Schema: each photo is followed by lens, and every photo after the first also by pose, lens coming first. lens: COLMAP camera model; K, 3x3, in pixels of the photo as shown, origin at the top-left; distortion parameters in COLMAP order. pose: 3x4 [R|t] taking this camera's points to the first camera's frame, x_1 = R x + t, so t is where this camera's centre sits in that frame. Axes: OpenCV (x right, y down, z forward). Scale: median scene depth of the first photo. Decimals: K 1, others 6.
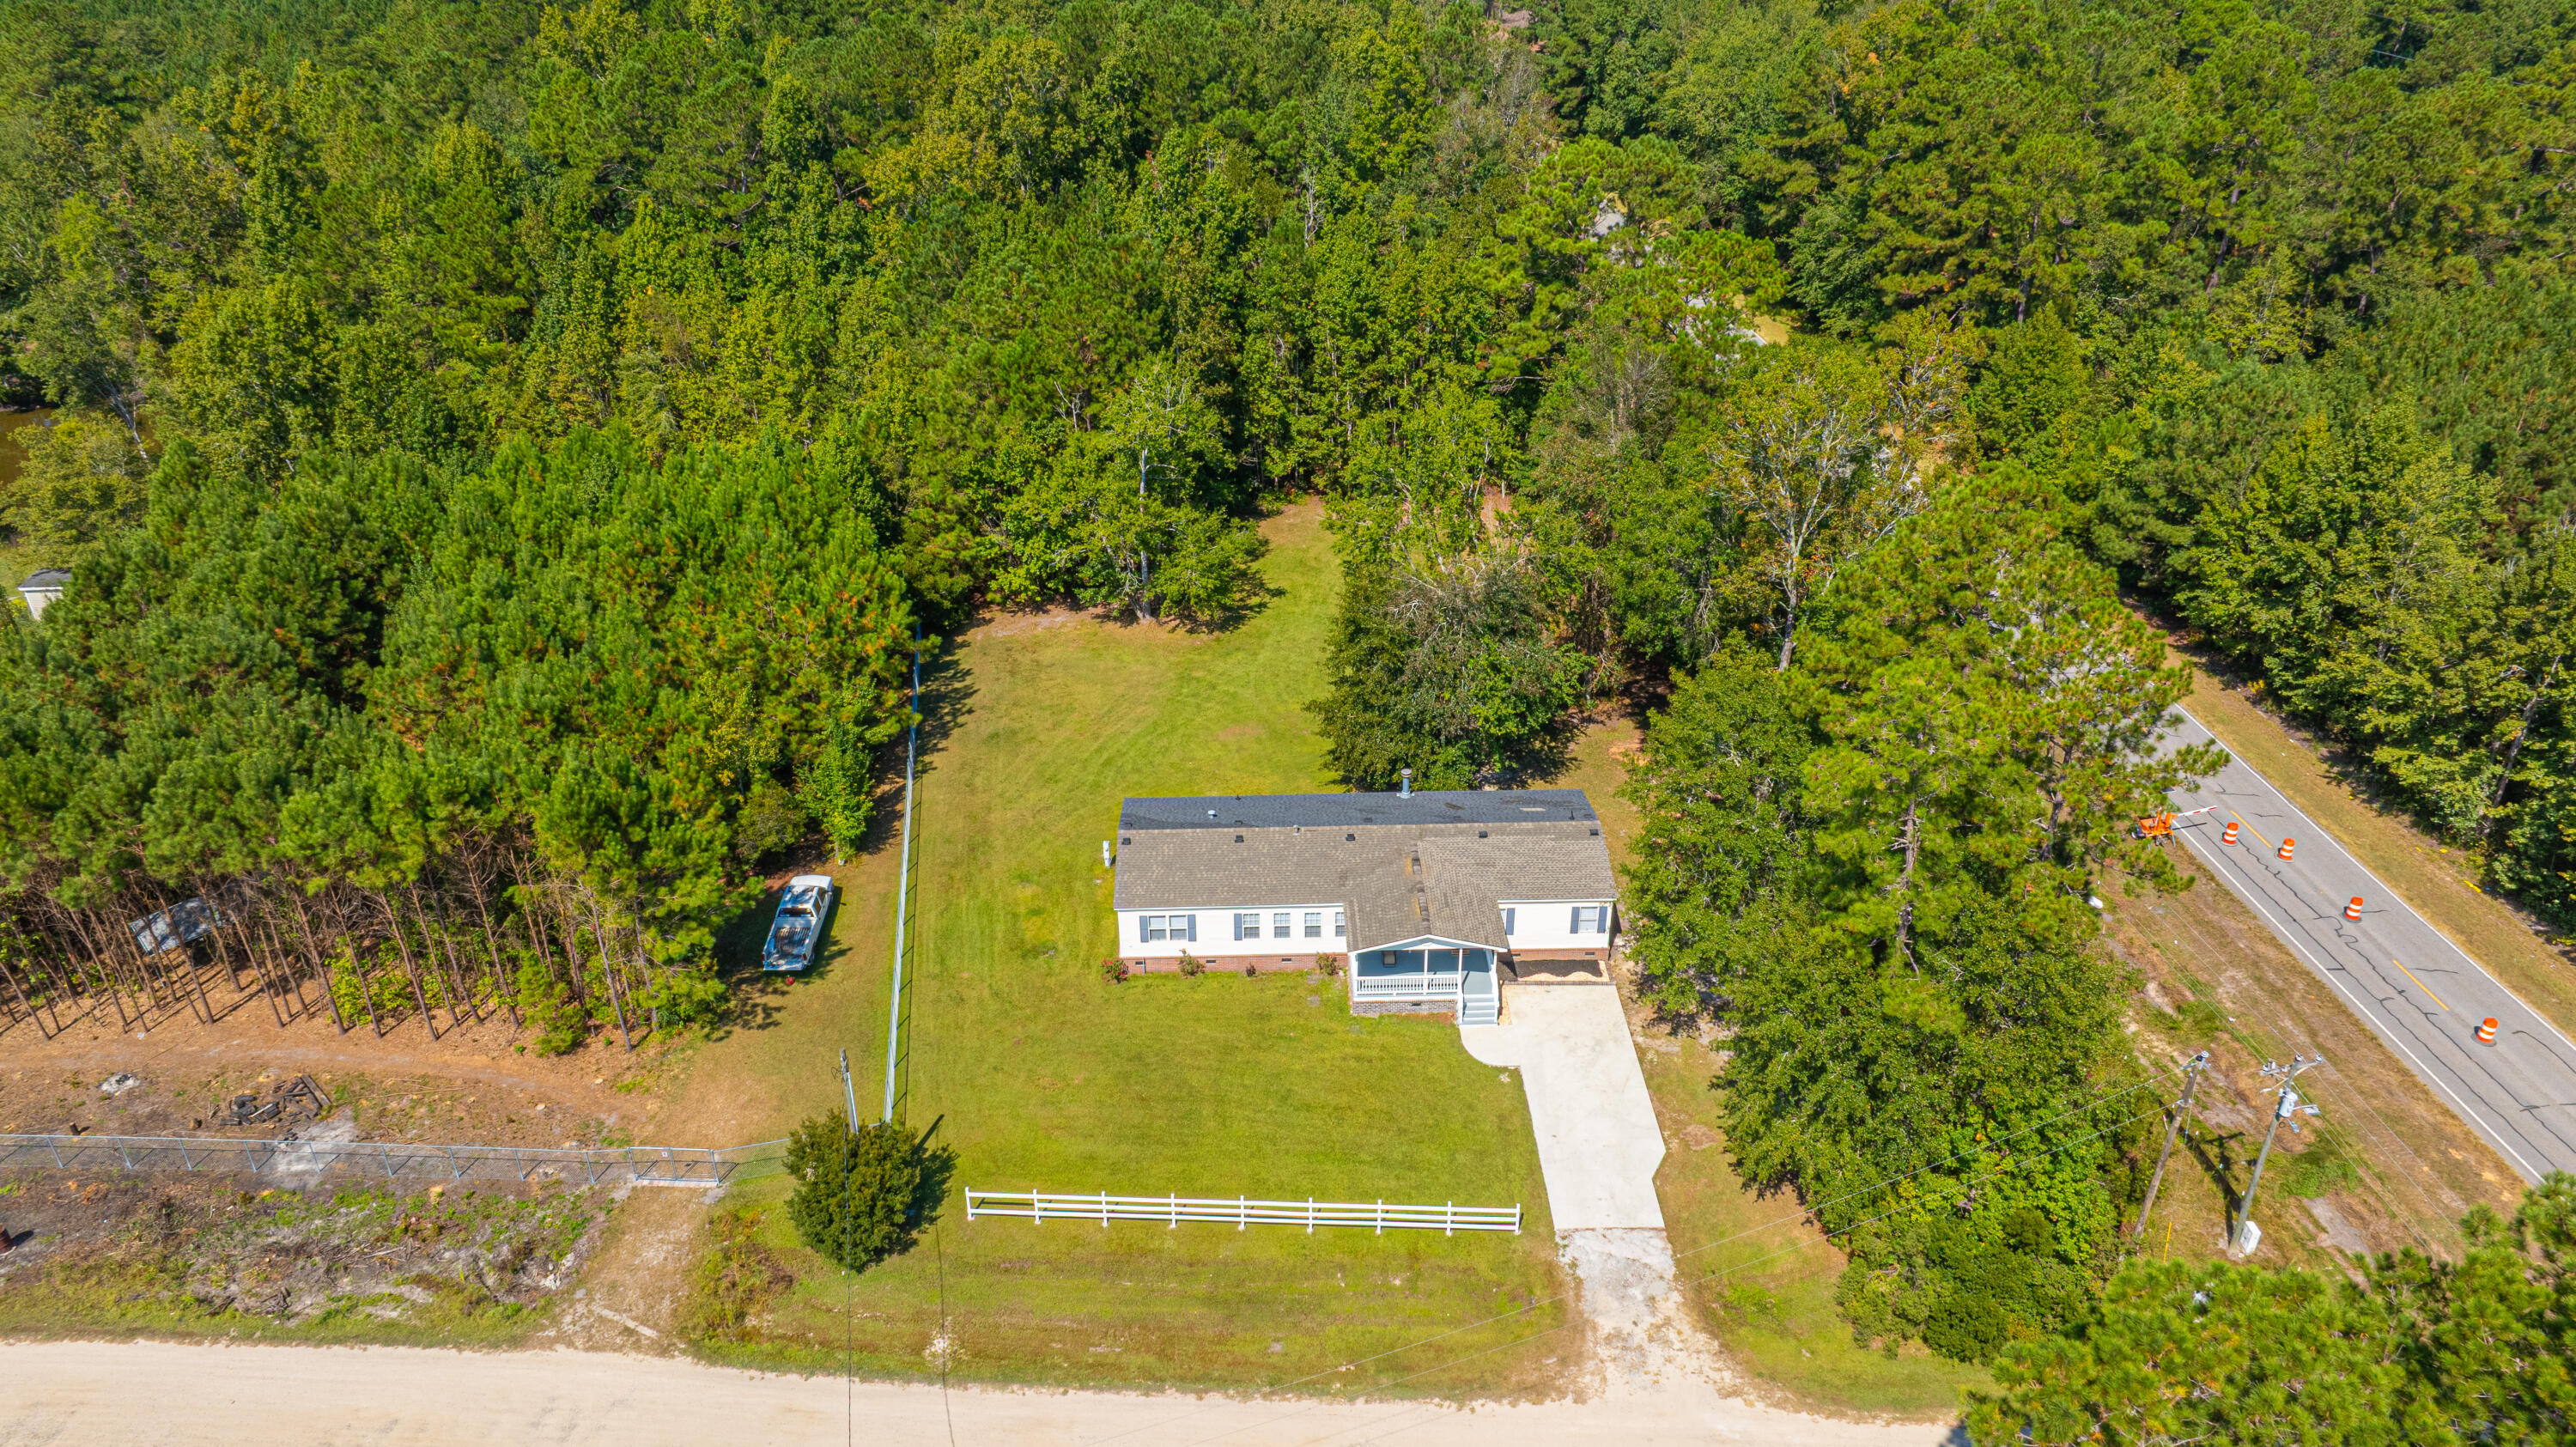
lens RADIAL K [[1810.8, 0, 1300.9], [0, 1810.8, 713.4], [0, 0, 1]] dist [-0.018317, -0.003609]
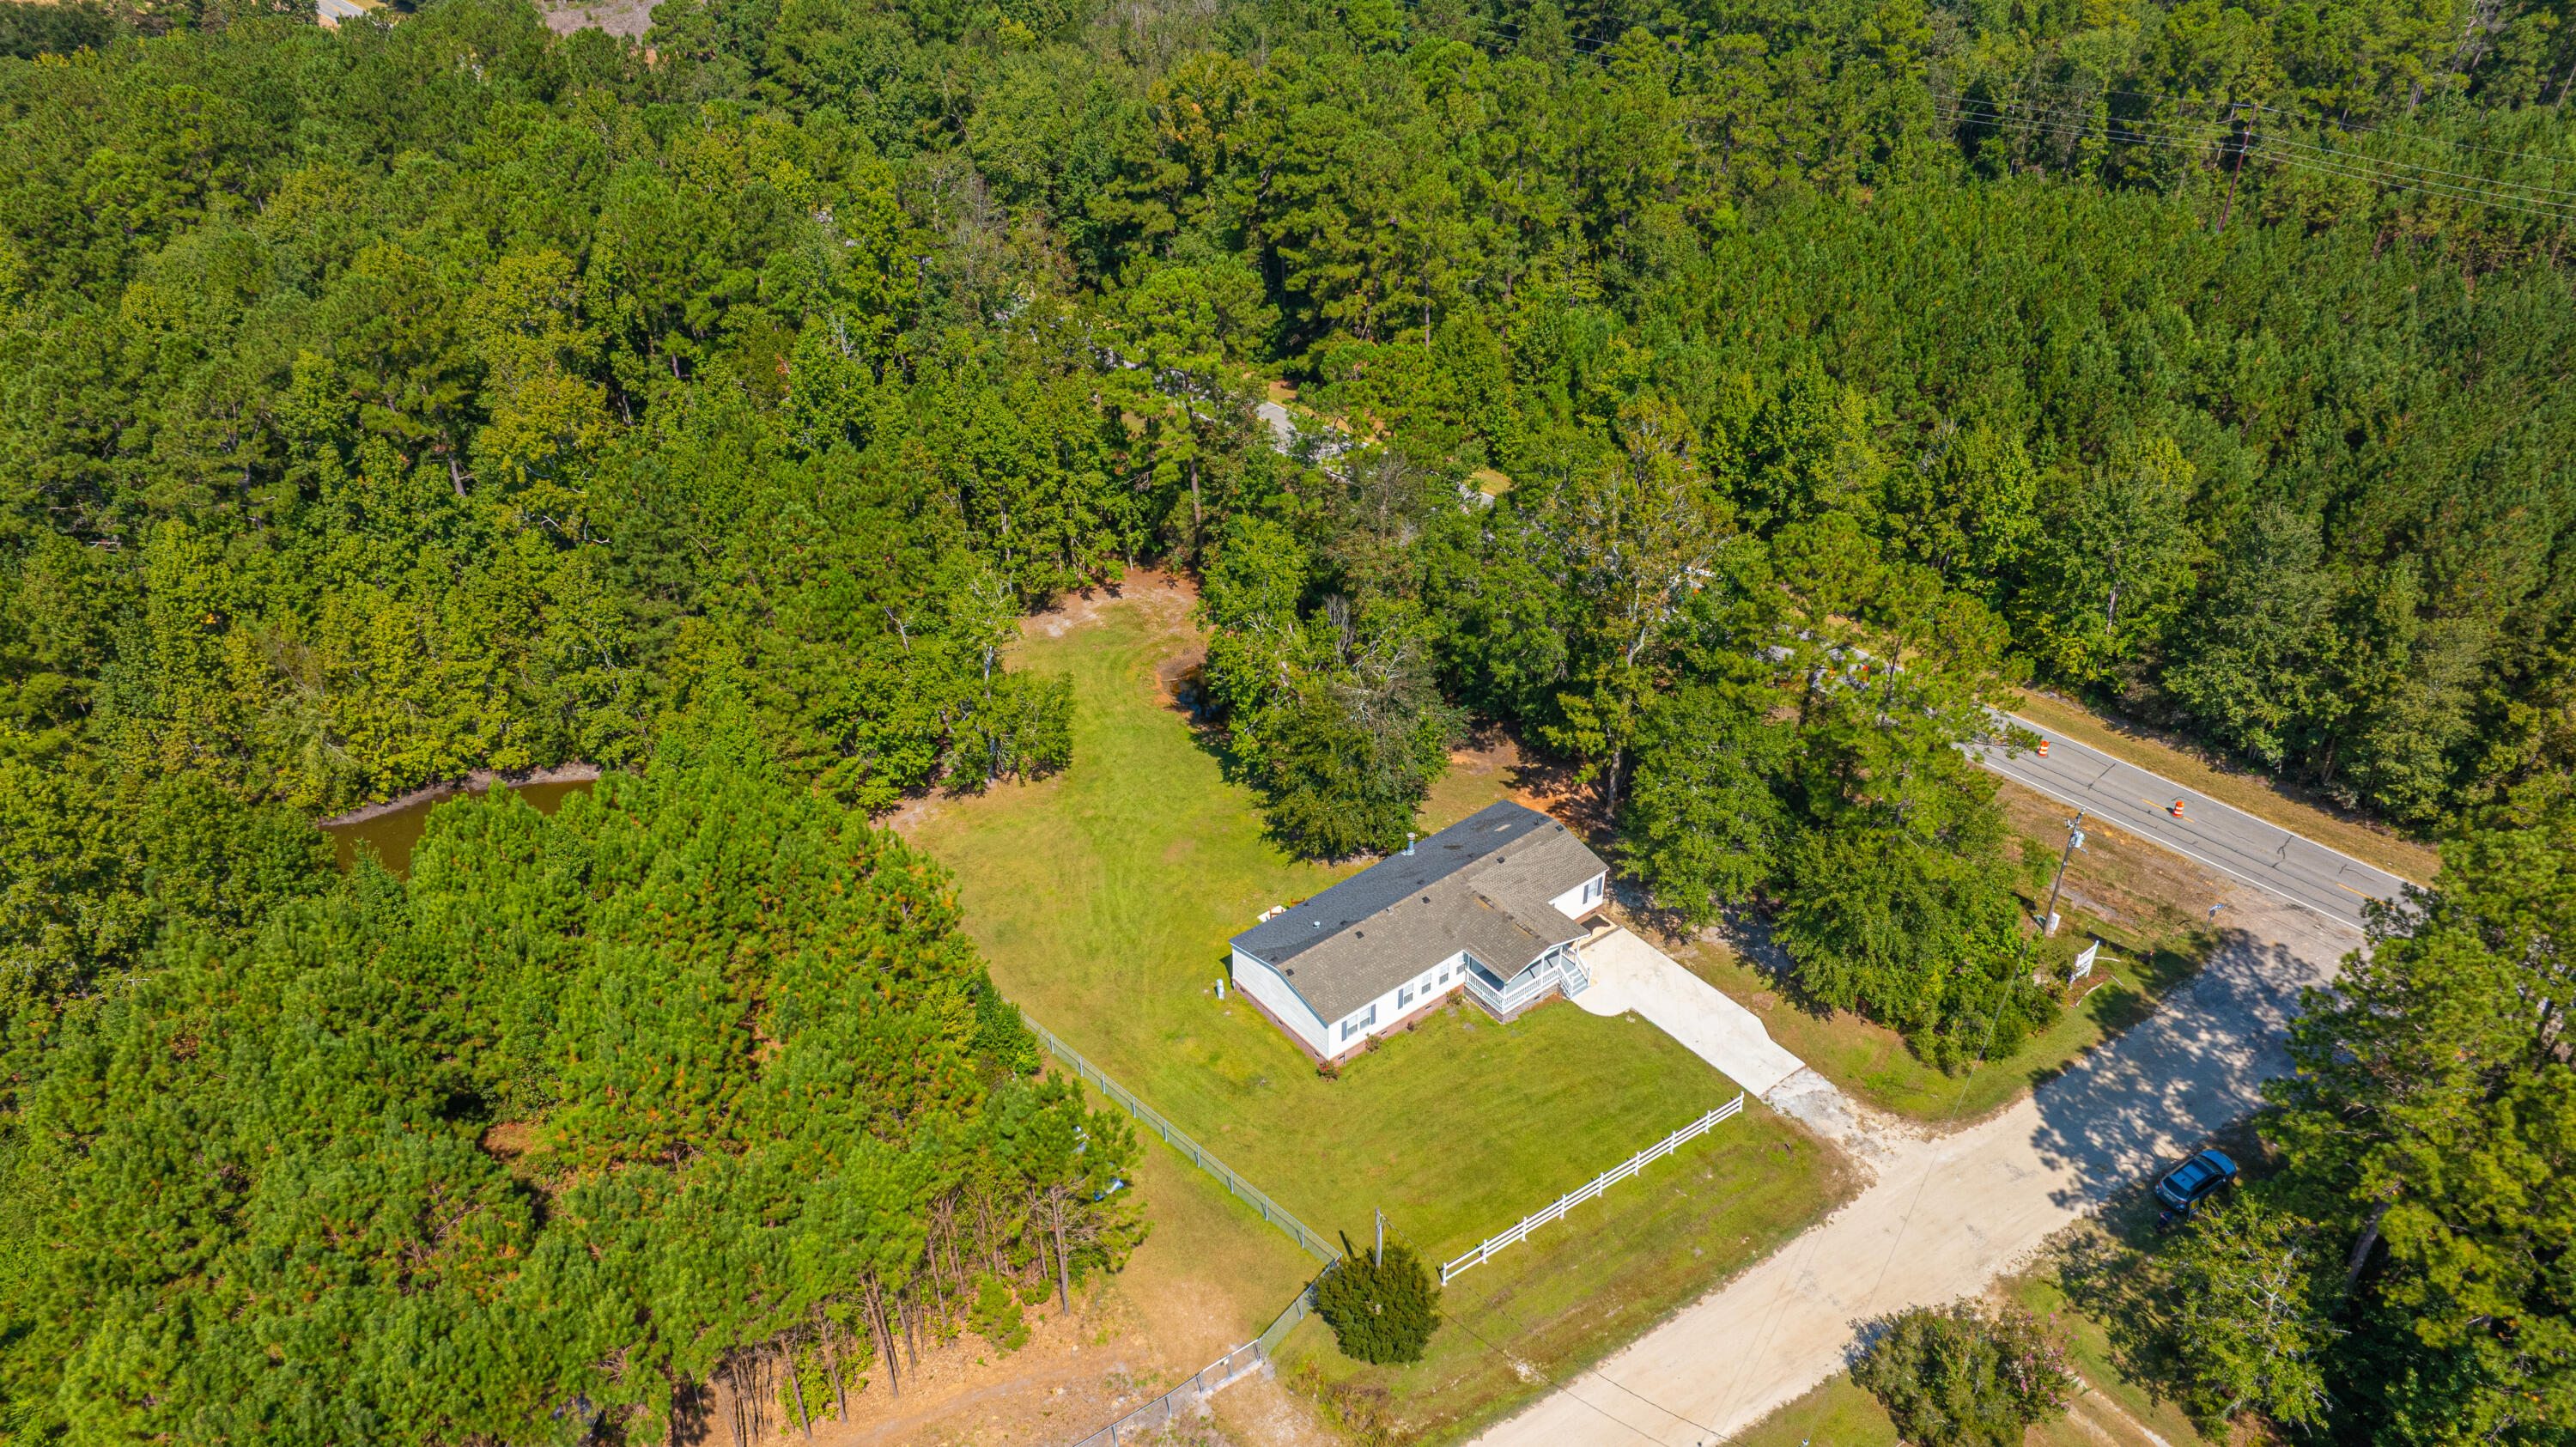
lens RADIAL K [[1811.3, 0, 1301.5], [0, 1811.3, 713.3], [0, 0, 1]] dist [-0.022302, 0.007273]
pose [[0.801840, -0.328502, 0.499139, -0.586938], [0.292696, 0.944176, 0.151196, -0.253536], [-0.520943, 0.024861, 0.853229, -0.052375]]
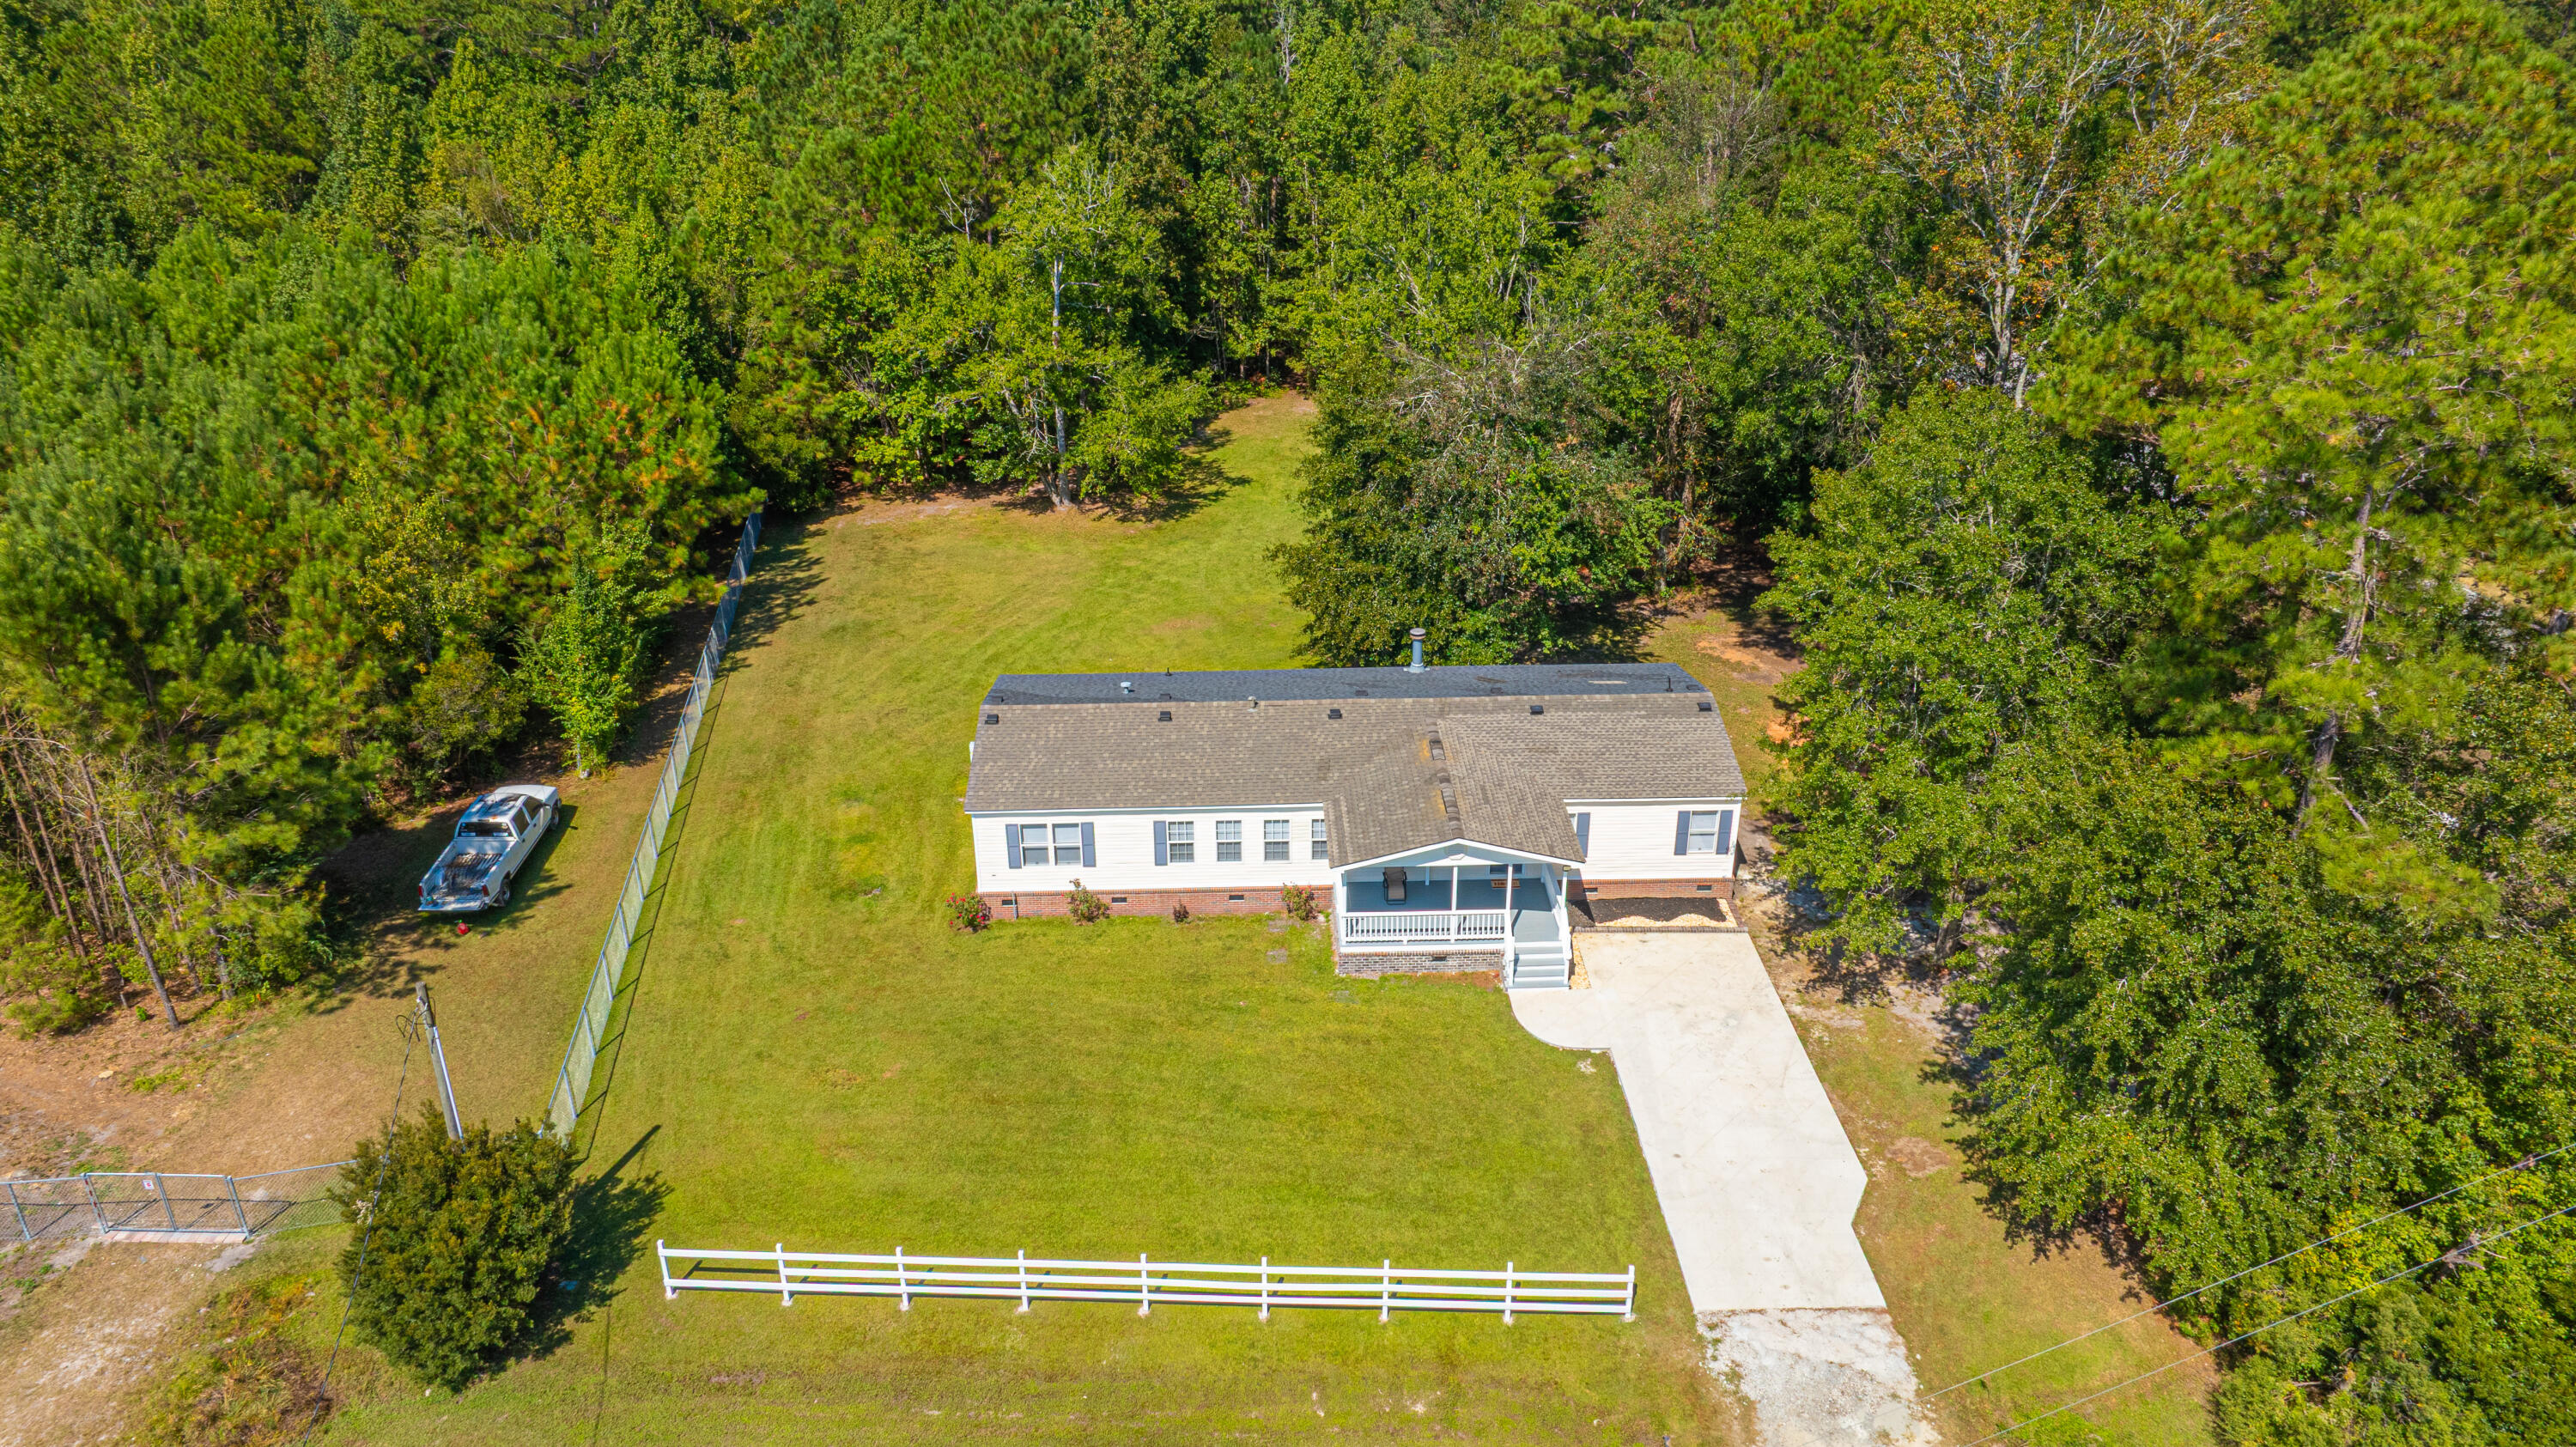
lens RADIAL K [[1811.3, 0, 1301.5], [0, 1811.3, 713.3], [0, 0, 1]] dist [-0.022302, 0.007273]
pose [[0.999975, -0.001468, 0.006928, 0.009810], [0.001864, 0.998343, -0.057512, 0.096585], [-0.006832, 0.057523, 0.998321, 0.314179]]
